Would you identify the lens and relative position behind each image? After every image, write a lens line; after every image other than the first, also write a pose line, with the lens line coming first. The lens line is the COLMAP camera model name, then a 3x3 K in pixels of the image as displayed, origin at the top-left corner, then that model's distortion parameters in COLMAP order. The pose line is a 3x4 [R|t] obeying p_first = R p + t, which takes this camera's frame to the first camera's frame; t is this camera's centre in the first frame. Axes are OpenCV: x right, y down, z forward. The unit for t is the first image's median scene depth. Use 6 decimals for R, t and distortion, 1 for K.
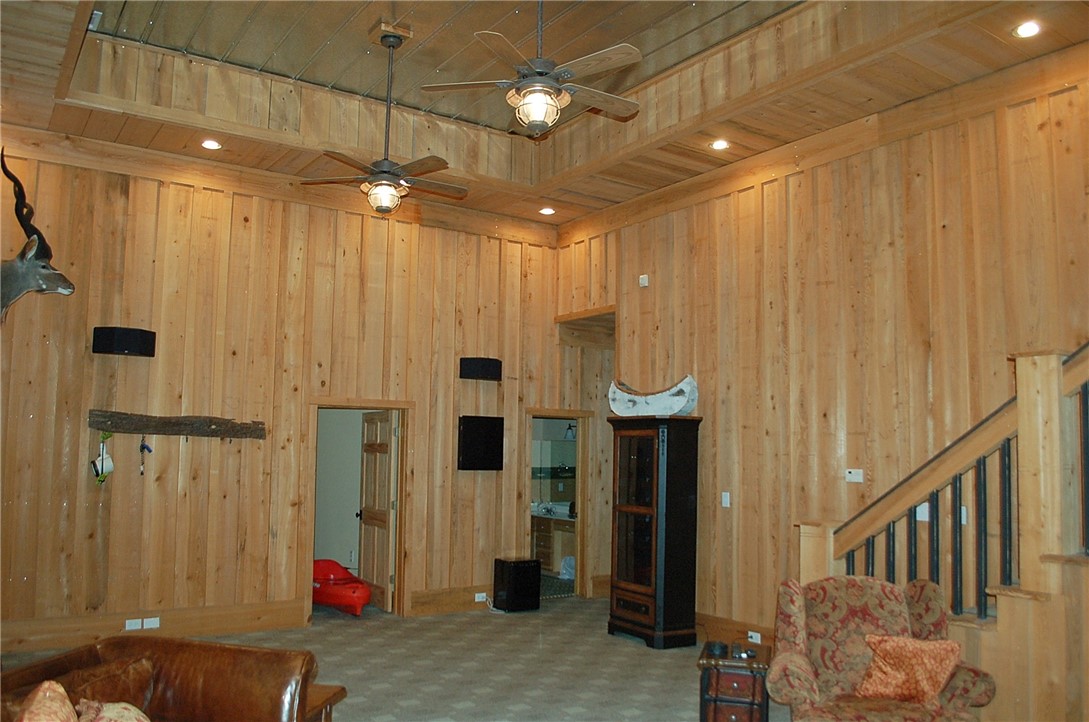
lens RADIAL K [[870.9, 0, 528.9], [0, 870.9, 386.0], [0, 0, 1]] dist [-0.084926, 0.010755]
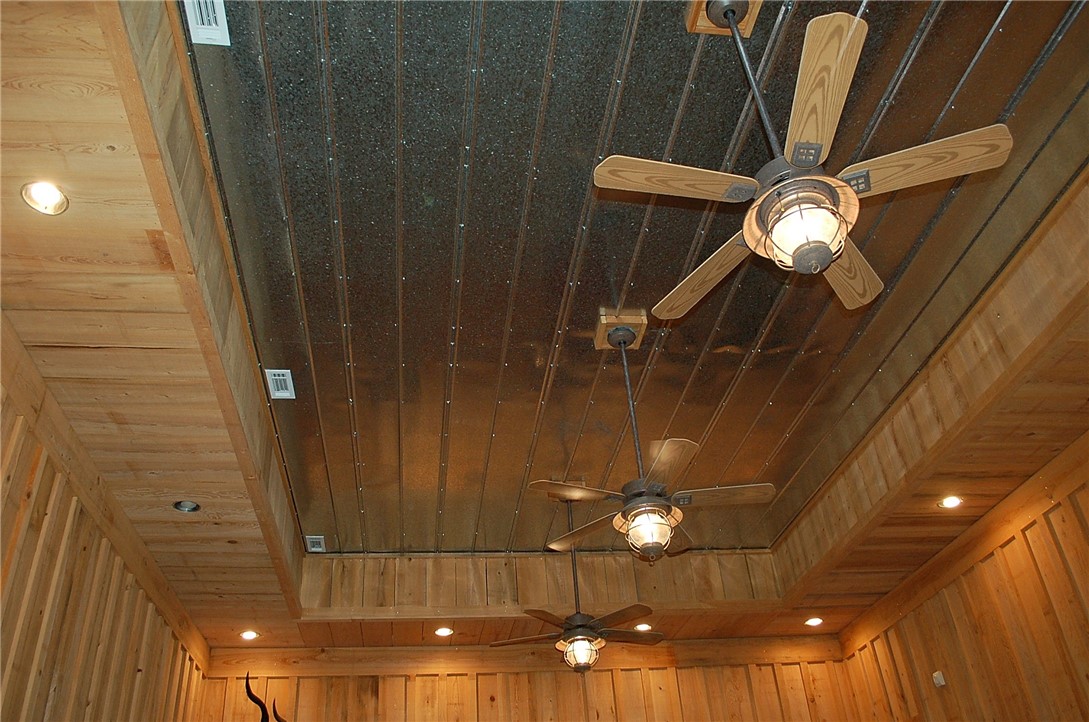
lens RADIAL K [[870.9, 0, 528.9], [0, 870.9, 386.0], [0, 0, 1]] dist [-0.084926, 0.010755]
pose [[0.886024, -0.312547, -0.342455, 0.169781], [0.110230, 0.859450, -0.499195, -0.004377], [0.450344, 0.404550, 0.795946, 0.094535]]
